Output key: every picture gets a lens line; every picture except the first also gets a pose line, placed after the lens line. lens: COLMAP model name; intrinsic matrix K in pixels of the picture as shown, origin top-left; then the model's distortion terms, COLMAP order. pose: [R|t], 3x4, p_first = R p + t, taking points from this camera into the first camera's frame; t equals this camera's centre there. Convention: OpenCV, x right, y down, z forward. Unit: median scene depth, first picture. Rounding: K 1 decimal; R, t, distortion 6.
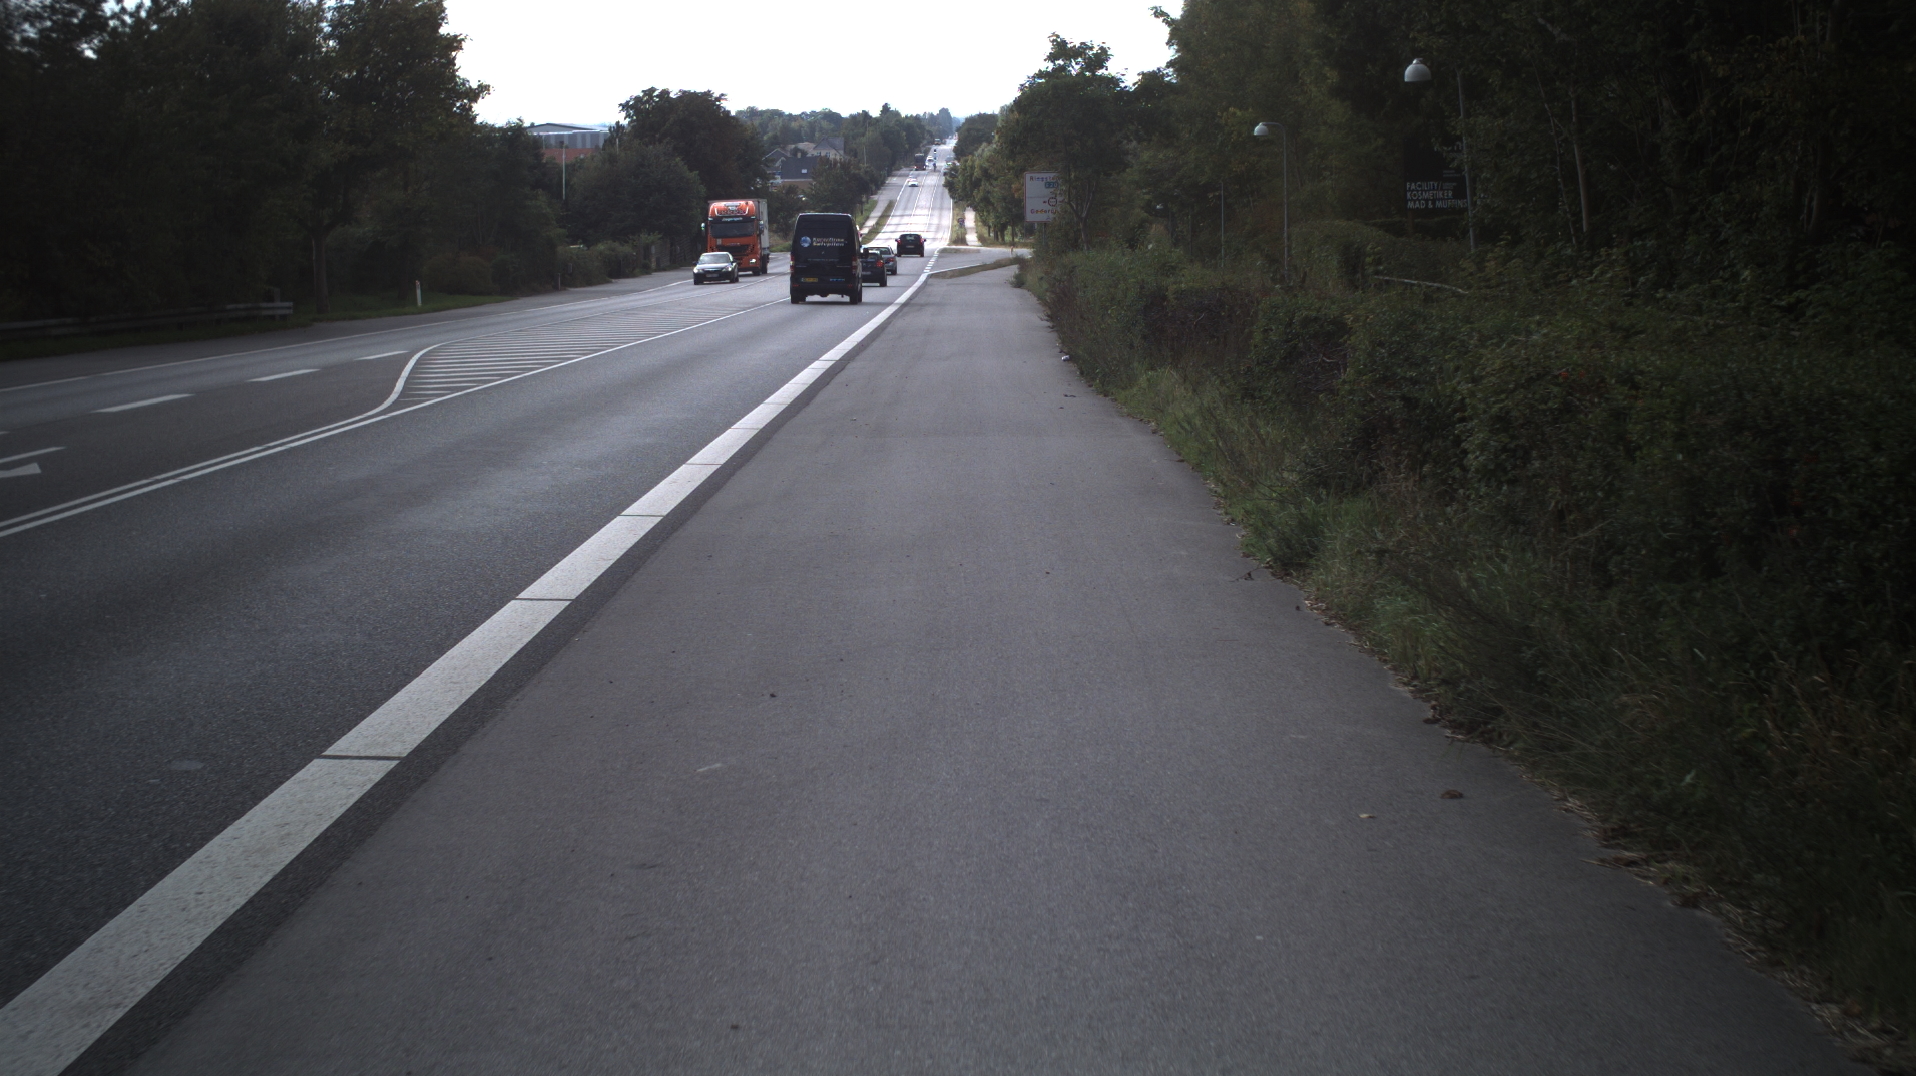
lens RADIAL K [[1745.5, 0, 954.5], [0, 1745.5, 543.4], [0, 0, 1]] dist [-0.081385, 0.013456]
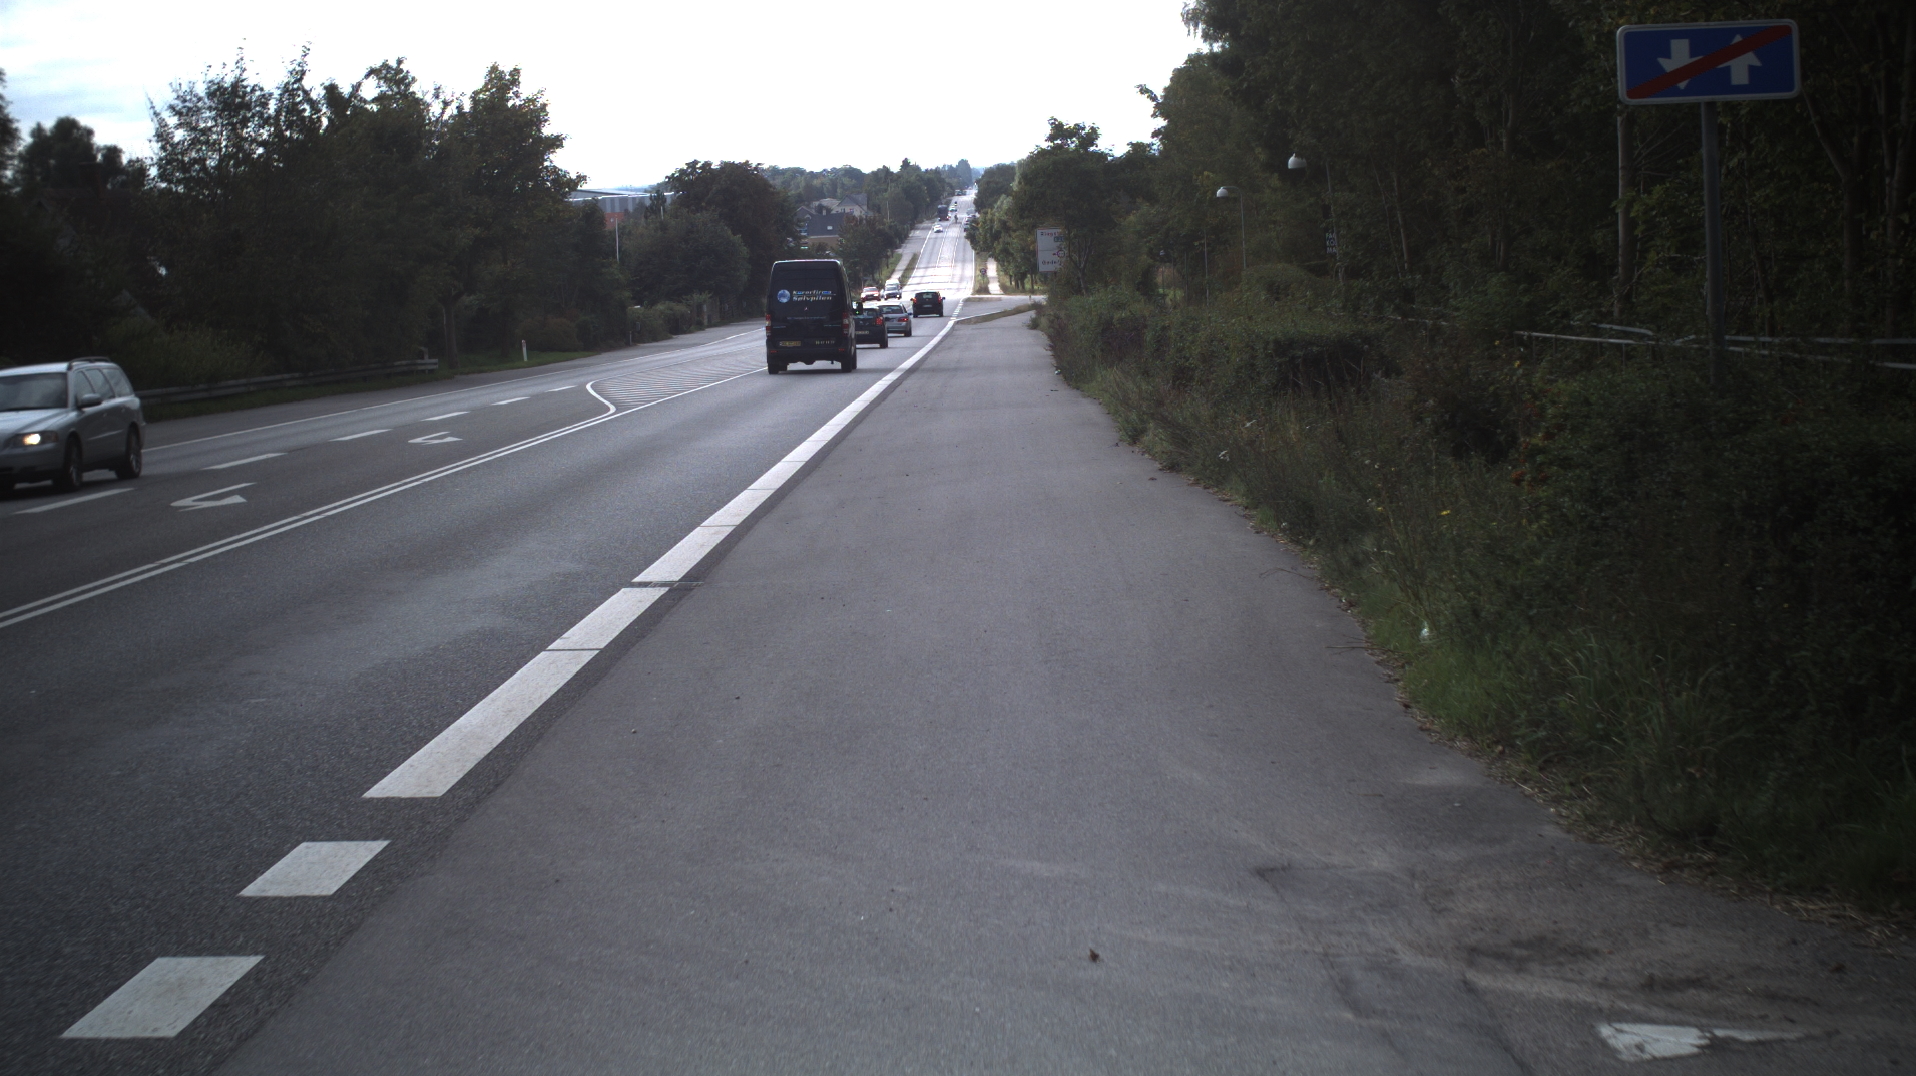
lens RADIAL K [[1781.2, 0, 959.3], [0, 1781.2, 542.6], [0, 0, 1]] dist [-0.079476, 0.000000]
pose [[0.999320, -0.033584, -0.015231, 0.001163], [0.033093, 0.998959, -0.031407, 0.043230], [0.016270, 0.030882, 0.999391, -0.252728]]
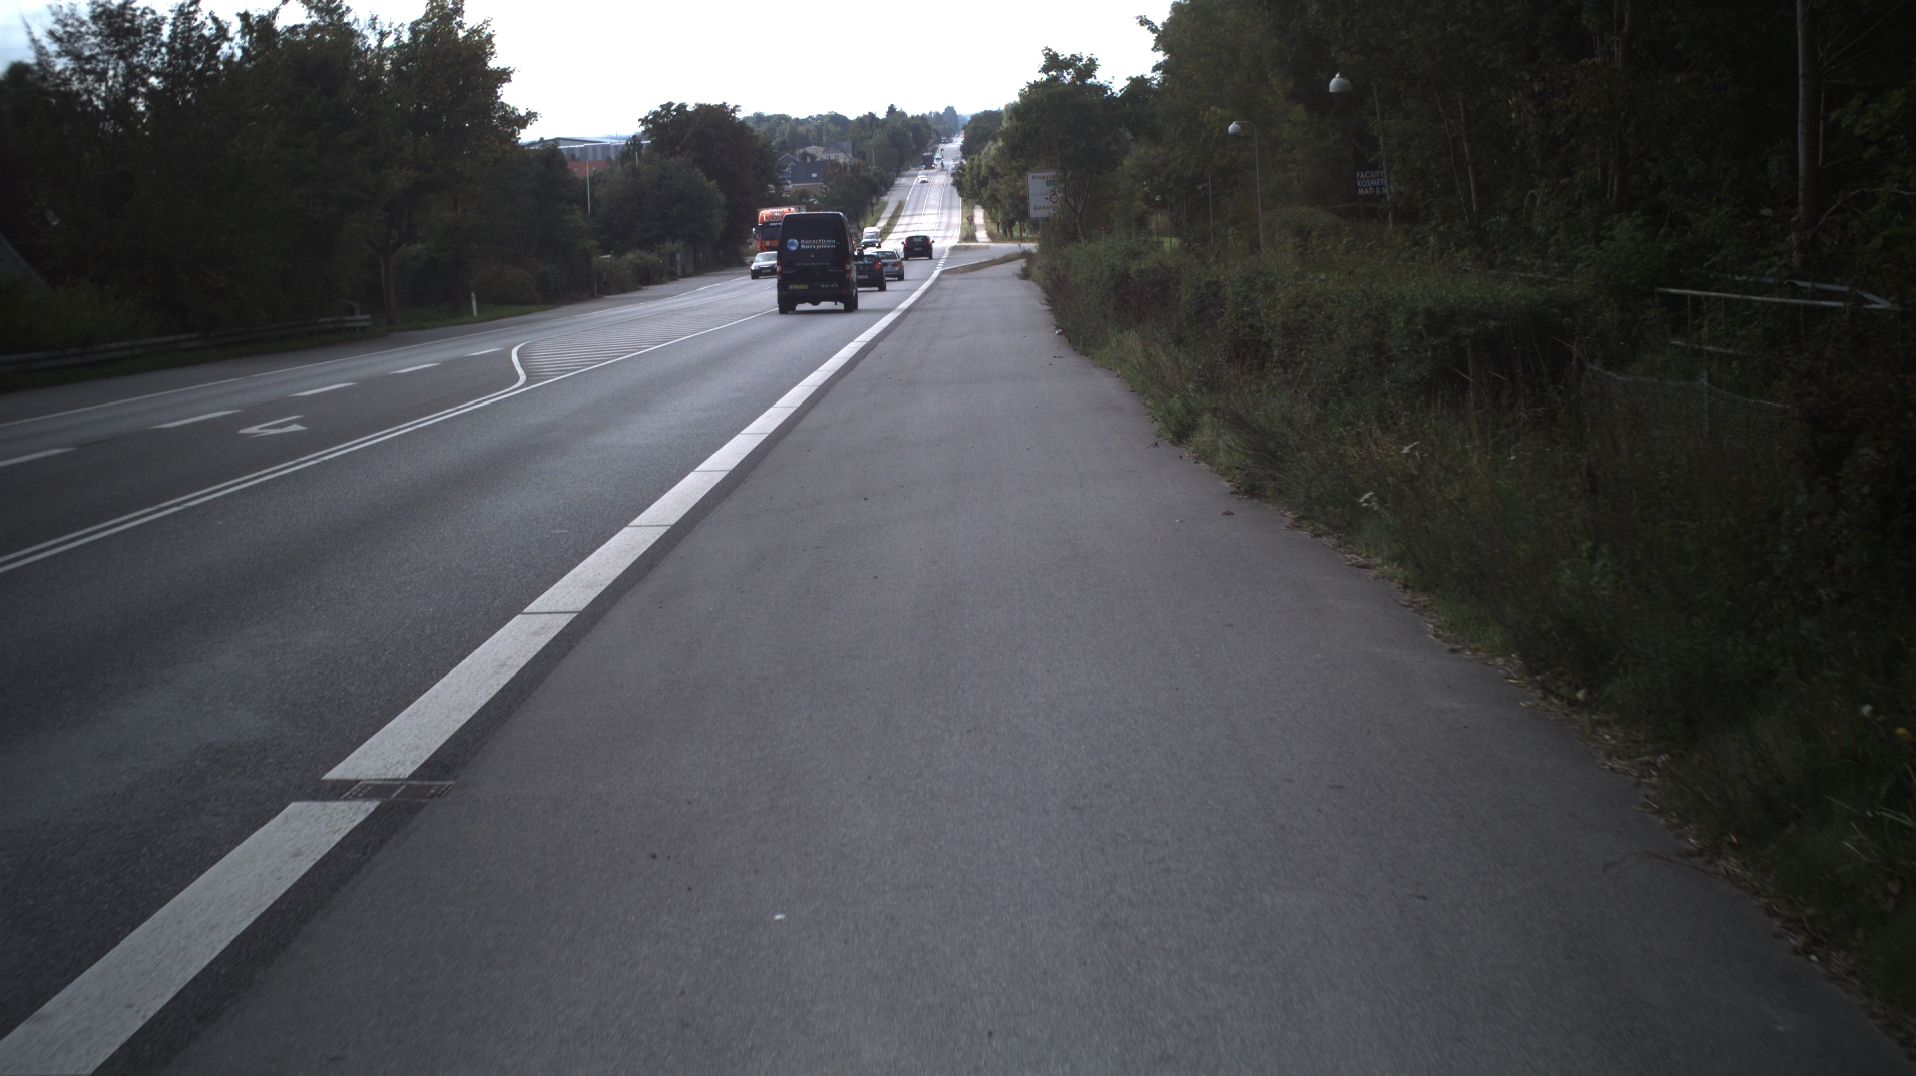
lens RADIAL K [[1781.2, 0, 952.6], [0, 1781.2, 520.9], [0, 0, 1]] dist [-0.079476, 0.000000]
pose [[0.999281, -0.035804, -0.012493, 0.000861], [0.035619, 0.999258, -0.014681, 0.023774], [0.013010, 0.014225, 0.999814, -0.136481]]
